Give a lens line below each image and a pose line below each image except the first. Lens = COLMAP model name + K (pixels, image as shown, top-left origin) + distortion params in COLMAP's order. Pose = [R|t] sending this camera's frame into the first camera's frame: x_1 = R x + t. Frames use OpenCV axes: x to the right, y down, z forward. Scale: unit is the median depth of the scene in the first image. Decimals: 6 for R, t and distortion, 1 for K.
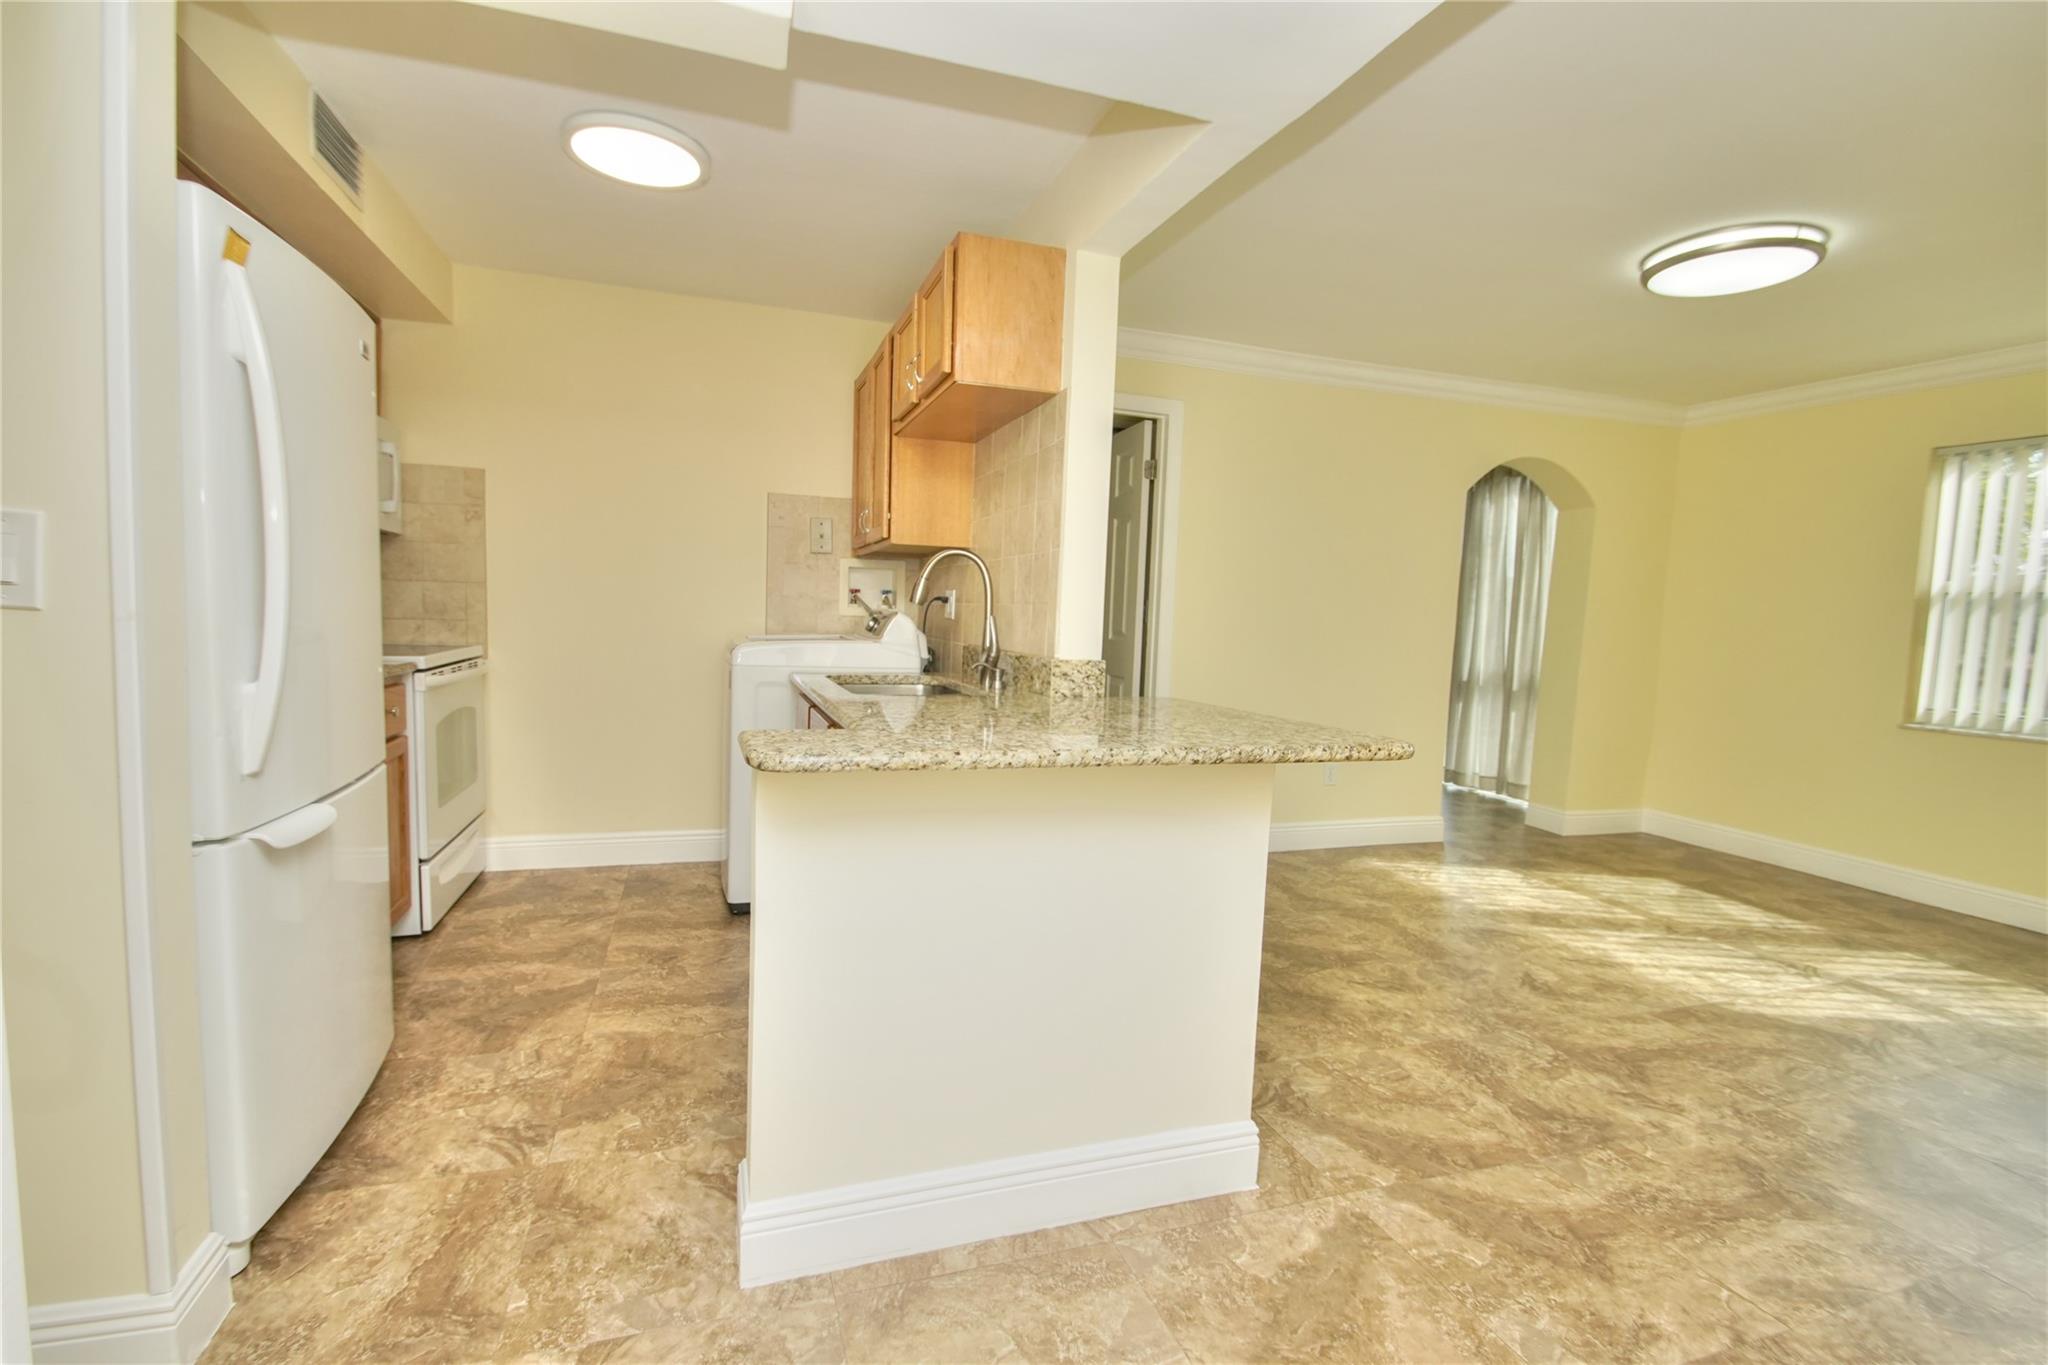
lens RADIAL K [[900.1, 0, 1004.4], [0, 900.1, 684.6], [0, 0, 1]] dist [0.000783, -0.009467]
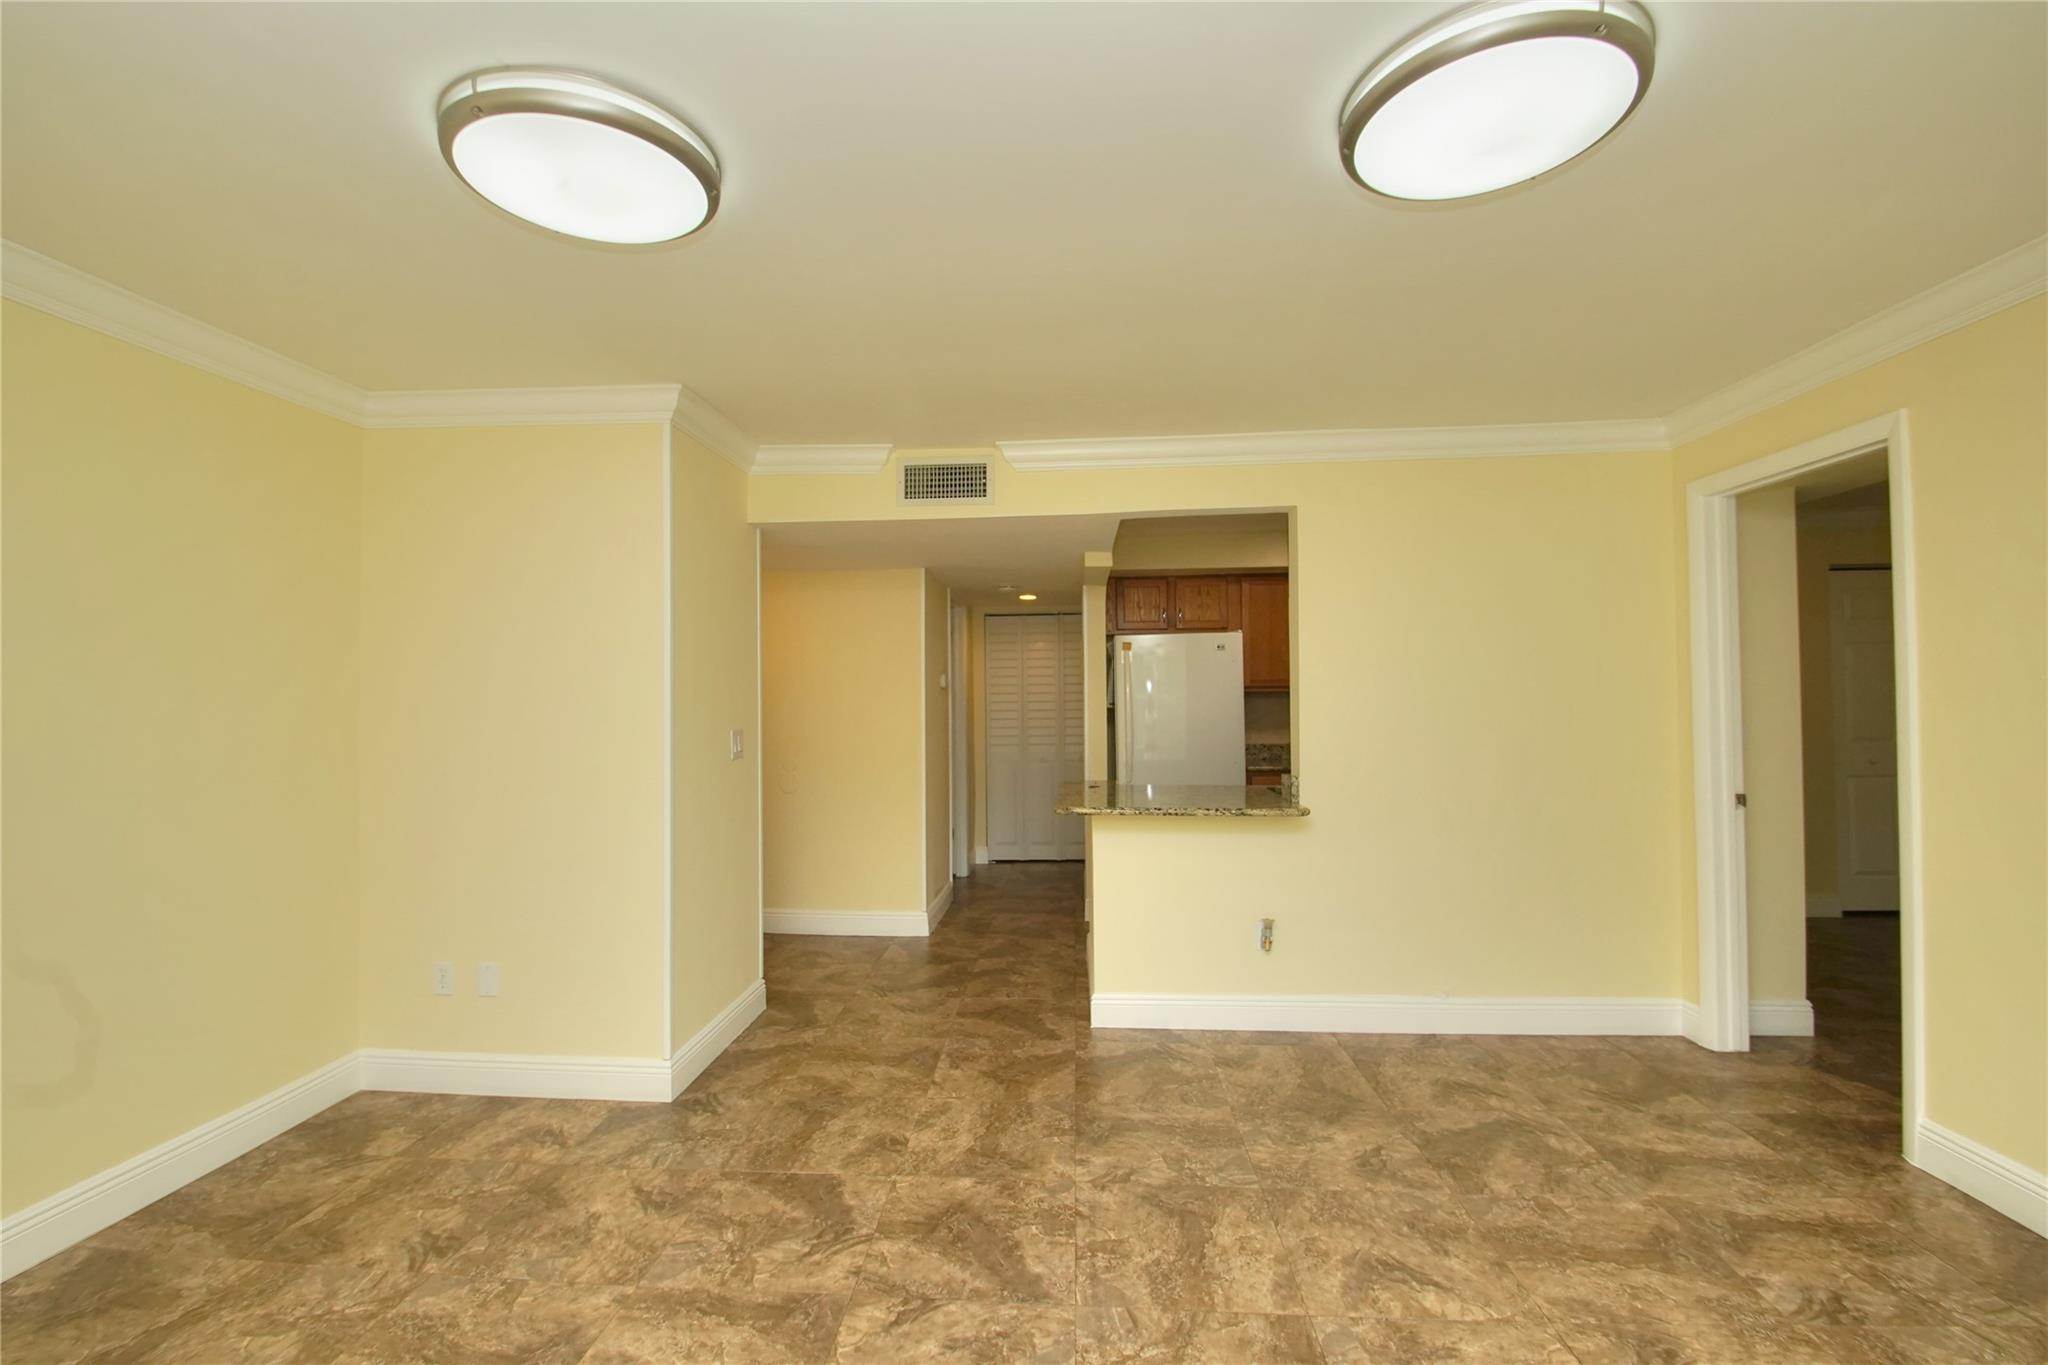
lens RADIAL K [[896.6, 0, 1001.2], [0, 896.6, 683.9], [0, 0, 1]] dist [0.009867, -0.016926]
pose [[-0.383502, -0.049460, -0.922215, 1.311126], [-0.078103, 0.996725, -0.020977, -0.087359], [0.920232, 0.063983, -0.386109, 0.898152]]
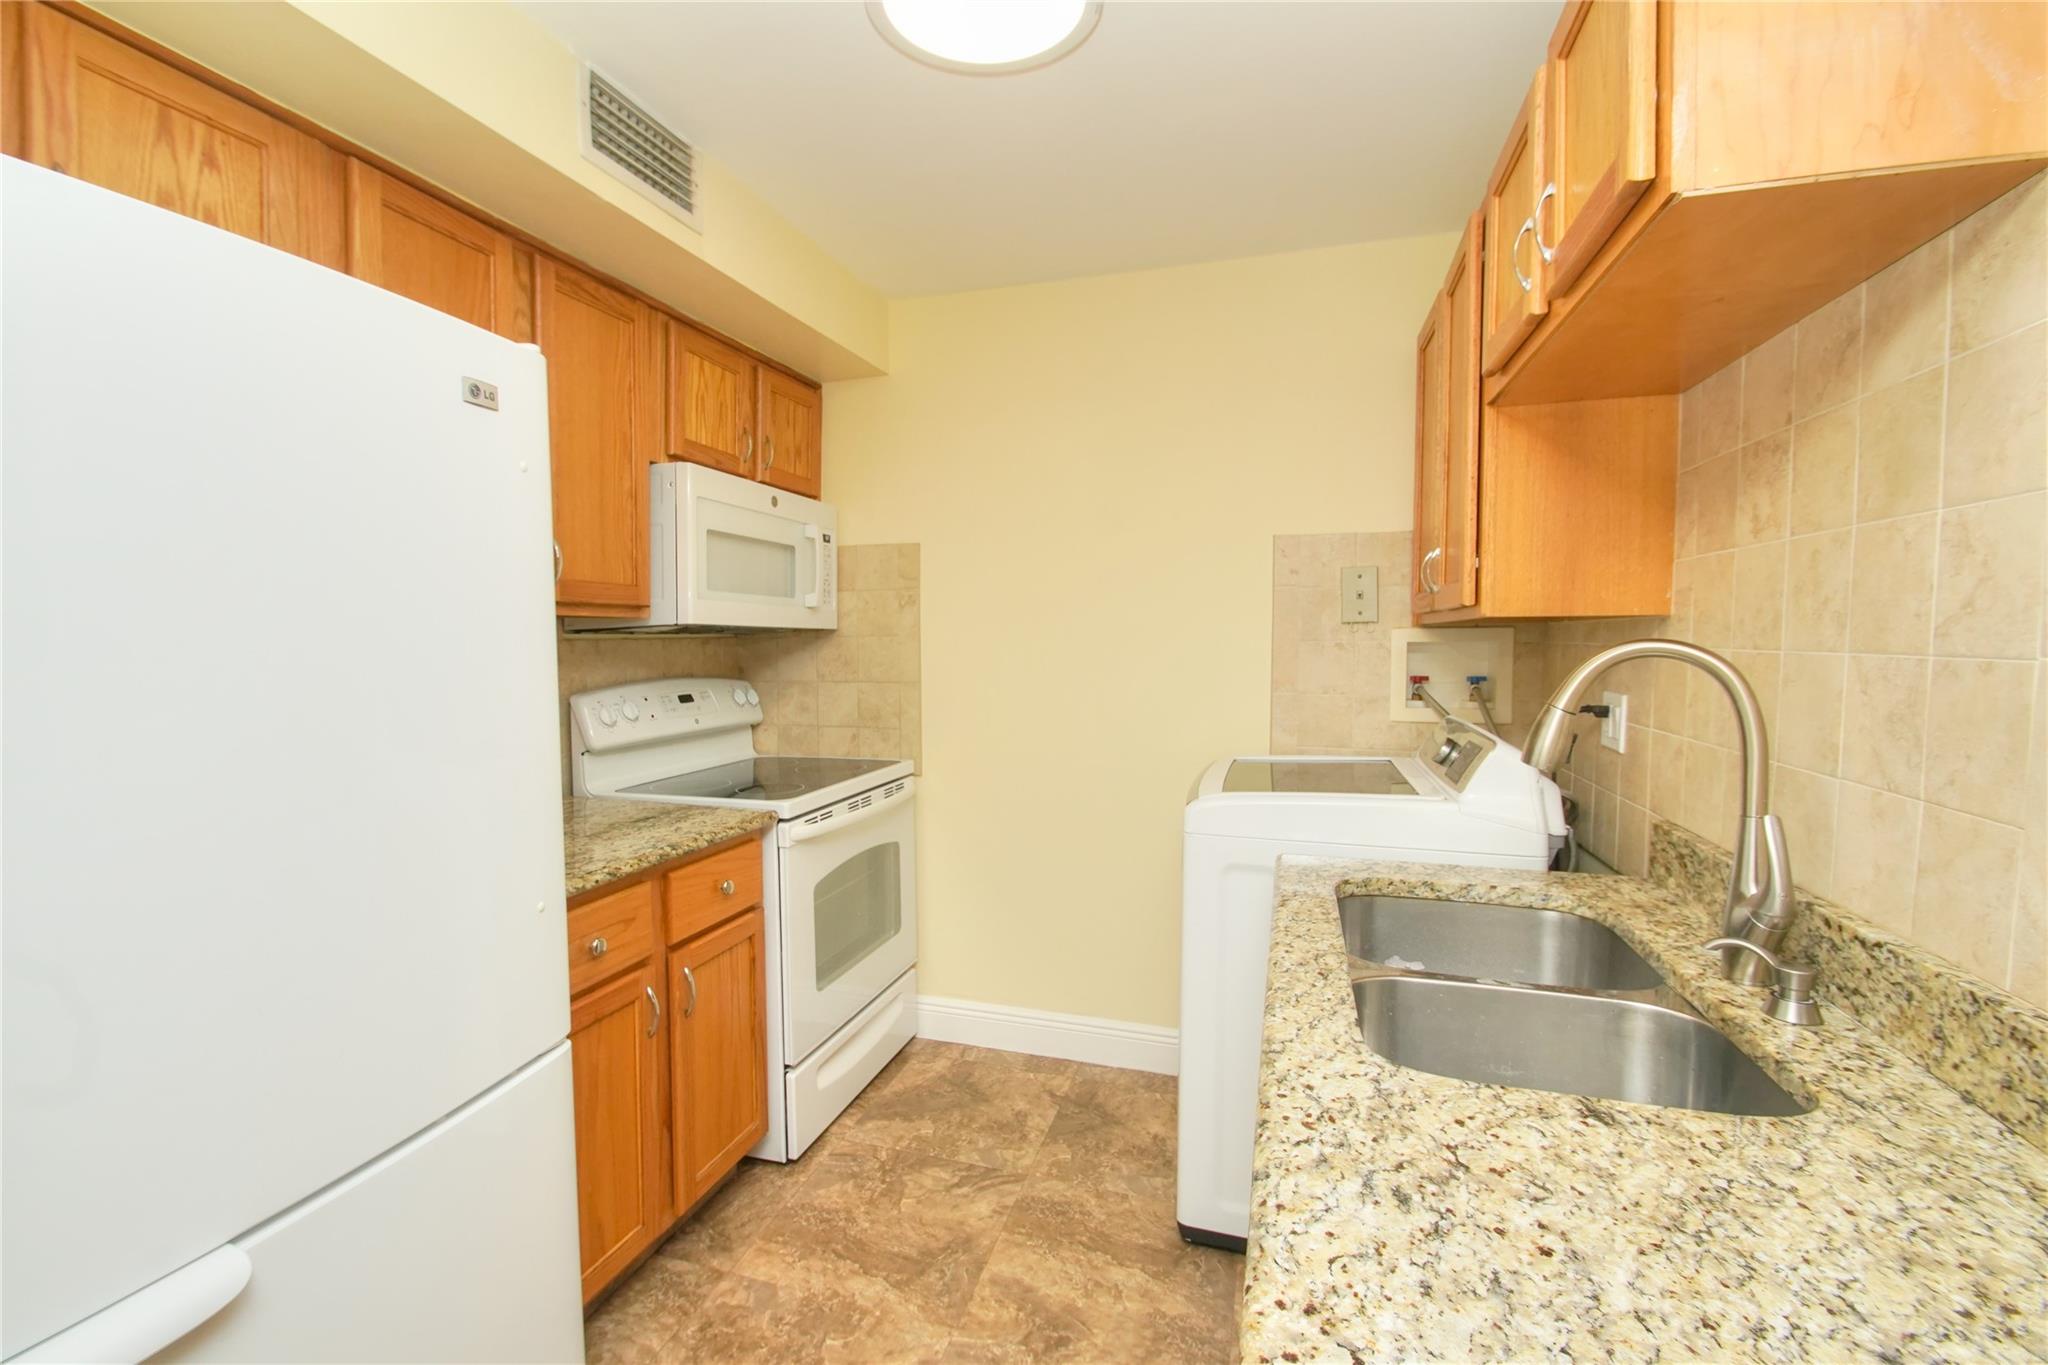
lens RADIAL K [[896.6, 0, 1001.2], [0, 896.6, 683.9], [0, 0, 1]] dist [0.009867, -0.016926]
pose [[0.809152, -0.002491, -0.587594, -0.048901], [-0.018929, 0.999362, -0.030302, -0.102234], [0.587294, 0.035641, 0.808589, 0.447607]]
